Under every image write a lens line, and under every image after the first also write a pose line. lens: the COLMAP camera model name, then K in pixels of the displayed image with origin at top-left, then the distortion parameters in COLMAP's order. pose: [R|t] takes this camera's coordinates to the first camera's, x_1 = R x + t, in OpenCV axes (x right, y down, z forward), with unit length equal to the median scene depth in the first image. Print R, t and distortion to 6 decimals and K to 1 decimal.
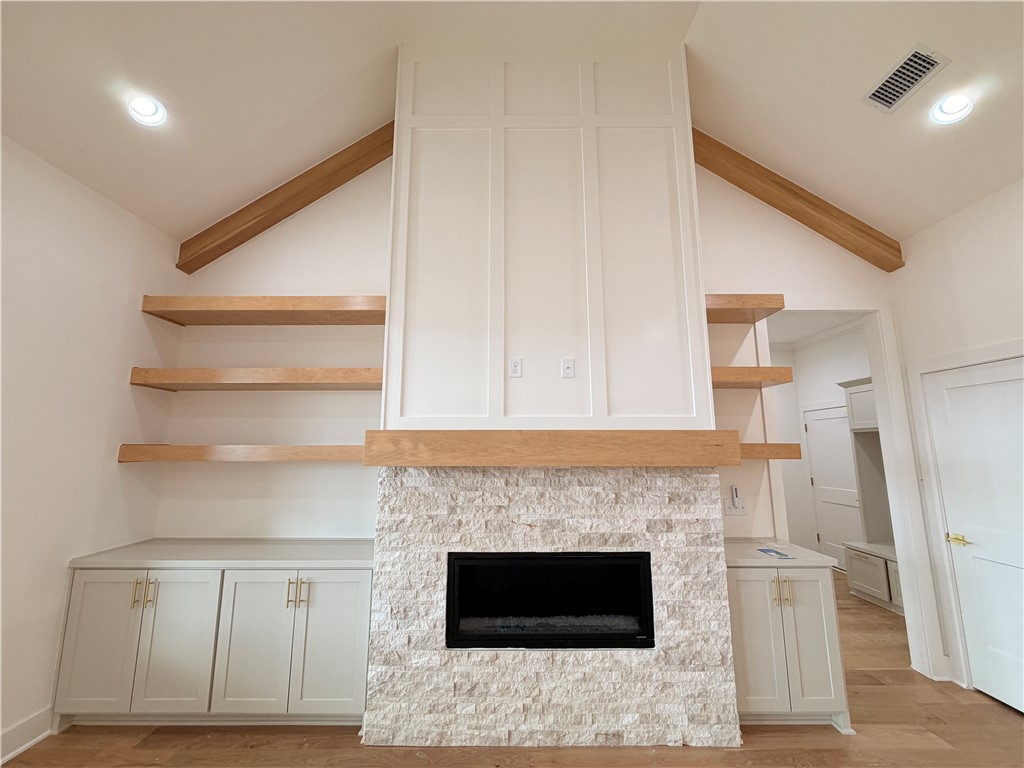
lens RADIAL K [[406.4, 0, 510.4], [0, 406.4, 386.0], [0, 0, 1]] dist [-0.000804, 0.000678]
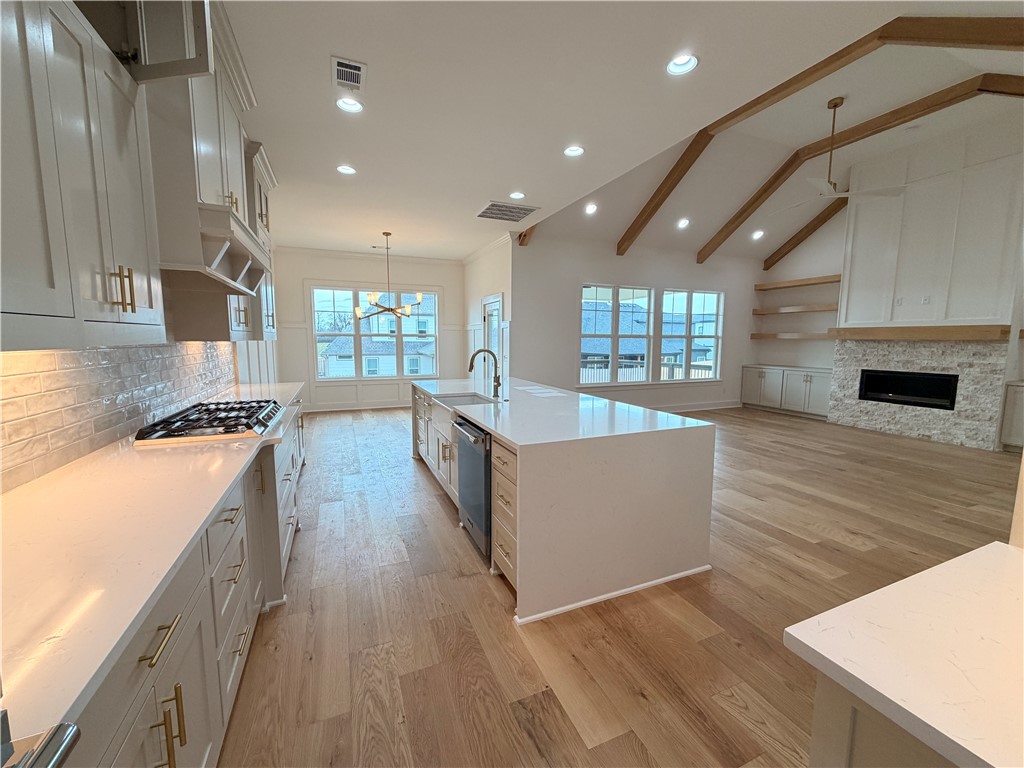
lens RADIAL K [[406.4, 0, 509.9], [0, 406.4, 384.3], [0, 0, 1]] dist [-0.000804, 0.000678]
pose [[0.389214, 0.105928, -0.915036, 1.525470], [0.136296, 0.975809, 0.170938, -0.322842], [0.911008, -0.191247, 0.365361, -2.353546]]
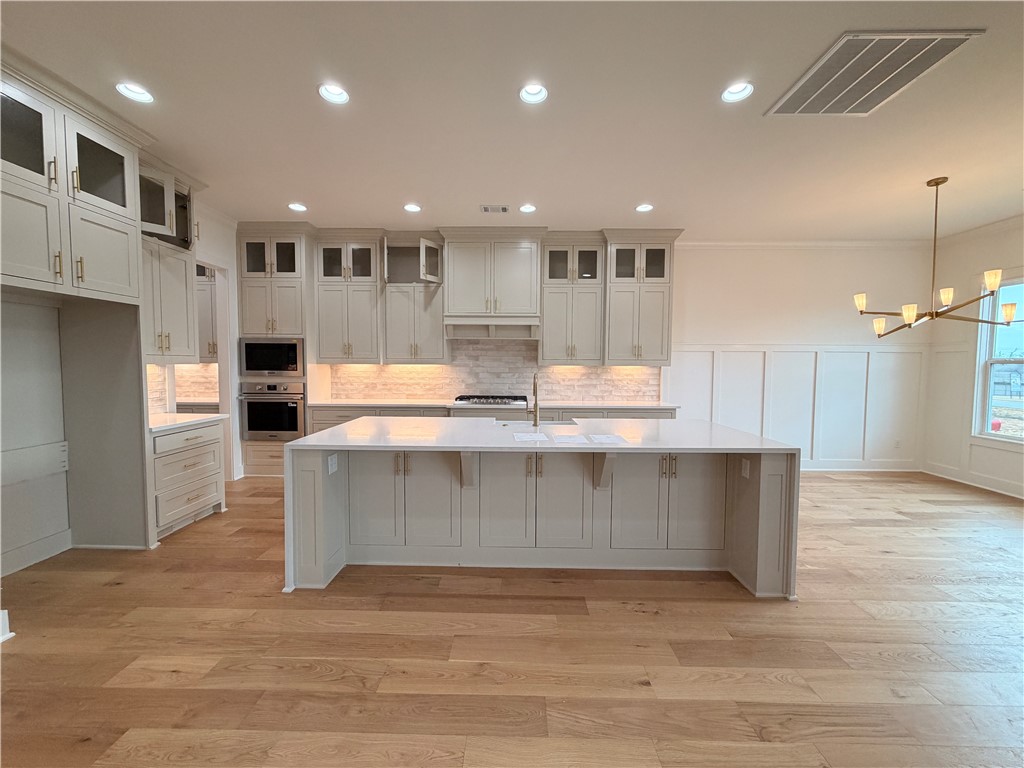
lens RADIAL K [[406.4, 0, 511.5], [0, 406.4, 384.7], [0, 0, 1]] dist [-0.000804, 0.000678]
pose [[-0.999891, -0.006627, 0.013186, 0.151672], [-0.007938, 0.994758, -0.101949, -0.015295], [-0.012441, -0.102042, -0.994702, -0.406902]]
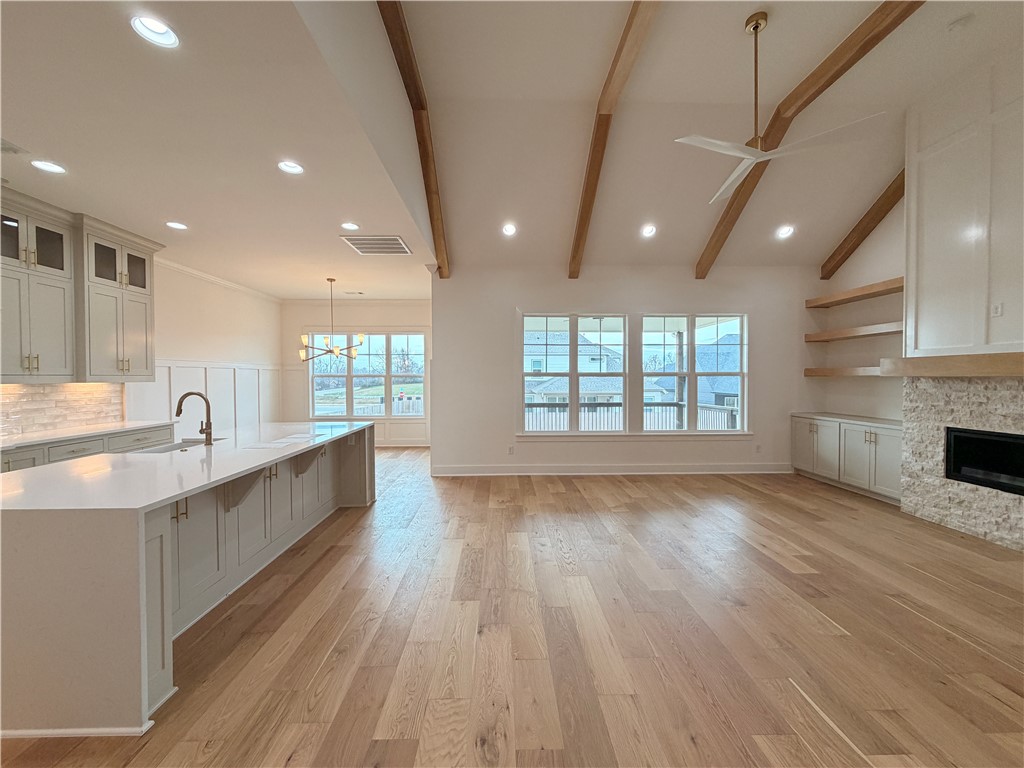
lens RADIAL K [[406.4, 0, 510.1], [0, 406.4, 384.9], [0, 0, 1]] dist [-0.000804, 0.000678]
pose [[0.026103, 0.019448, -0.999470, 1.498007], [0.156040, 0.987476, 0.023290, -0.090986], [0.987406, -0.156565, 0.022742, -0.821555]]
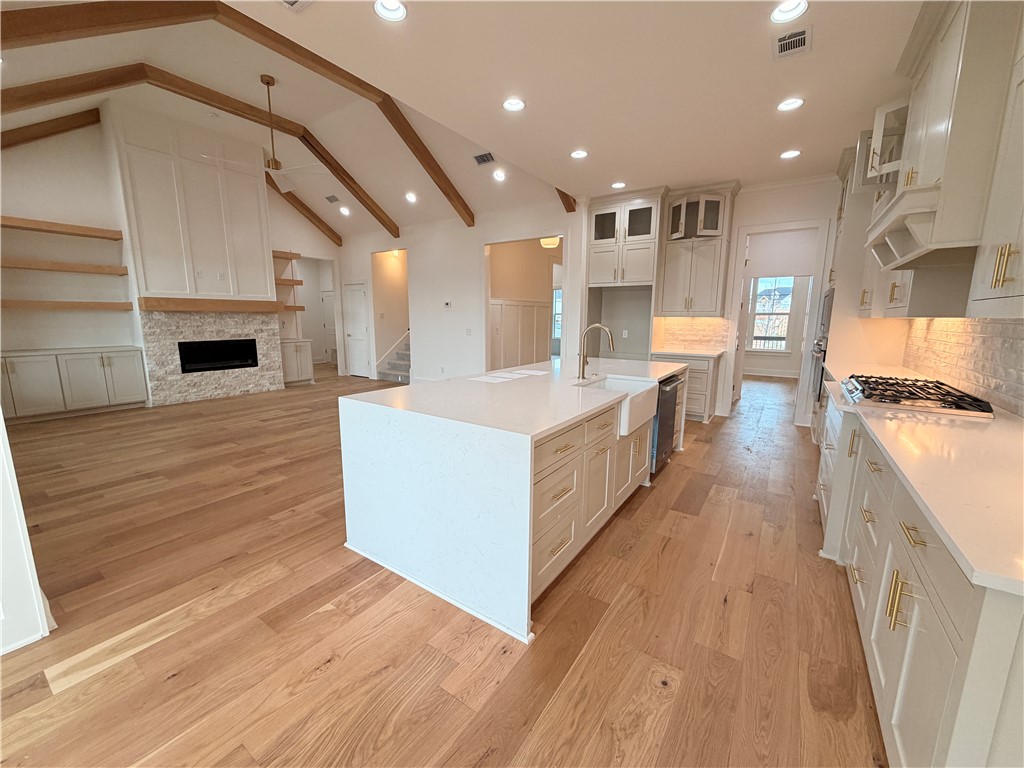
lens RADIAL K [[406.4, 0, 510.4], [0, 406.4, 385.6], [0, 0, 1]] dist [-0.000804, 0.000678]
pose [[0.561569, -0.135479, 0.816263, -1.176628], [-0.133718, 0.958678, 0.251111, -0.306866], [-0.816553, -0.250165, 0.520248, -2.364070]]
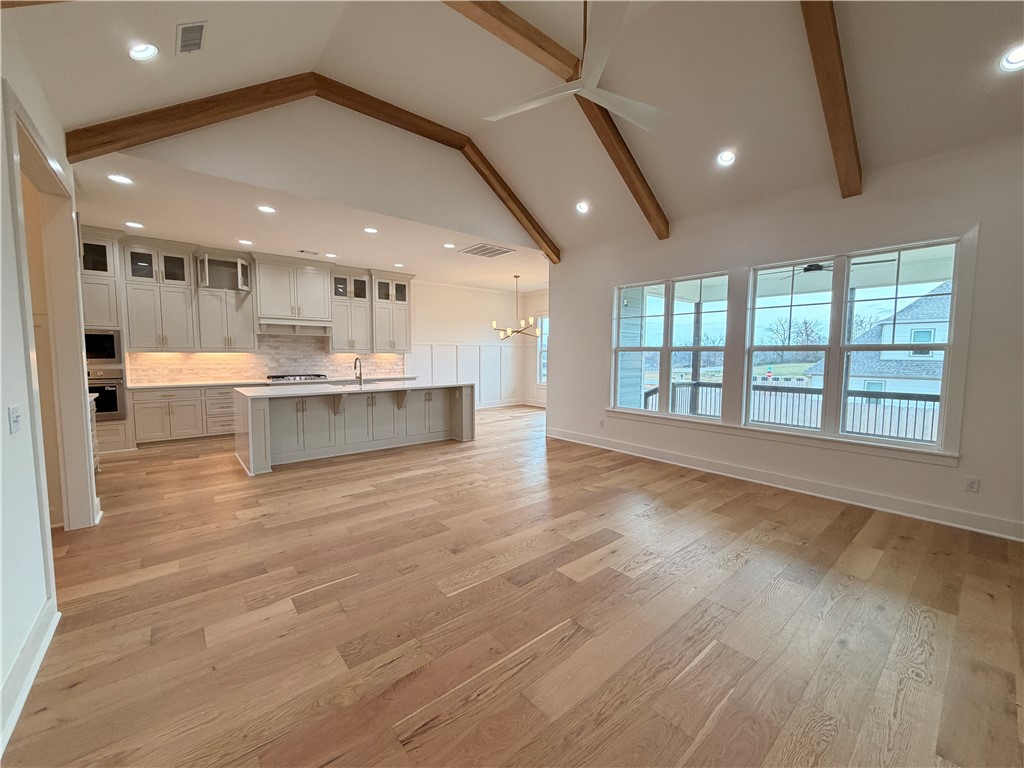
lens RADIAL K [[406.4, 0, 510.3], [0, 406.4, 385.6], [0, 0, 1]] dist [-0.000804, 0.000678]
pose [[-0.766876, 0.047704, -0.640020, 1.053904], [0.094072, 0.994818, -0.038568, 0.184348], [0.634864, -0.089785, -0.767389, 0.870325]]
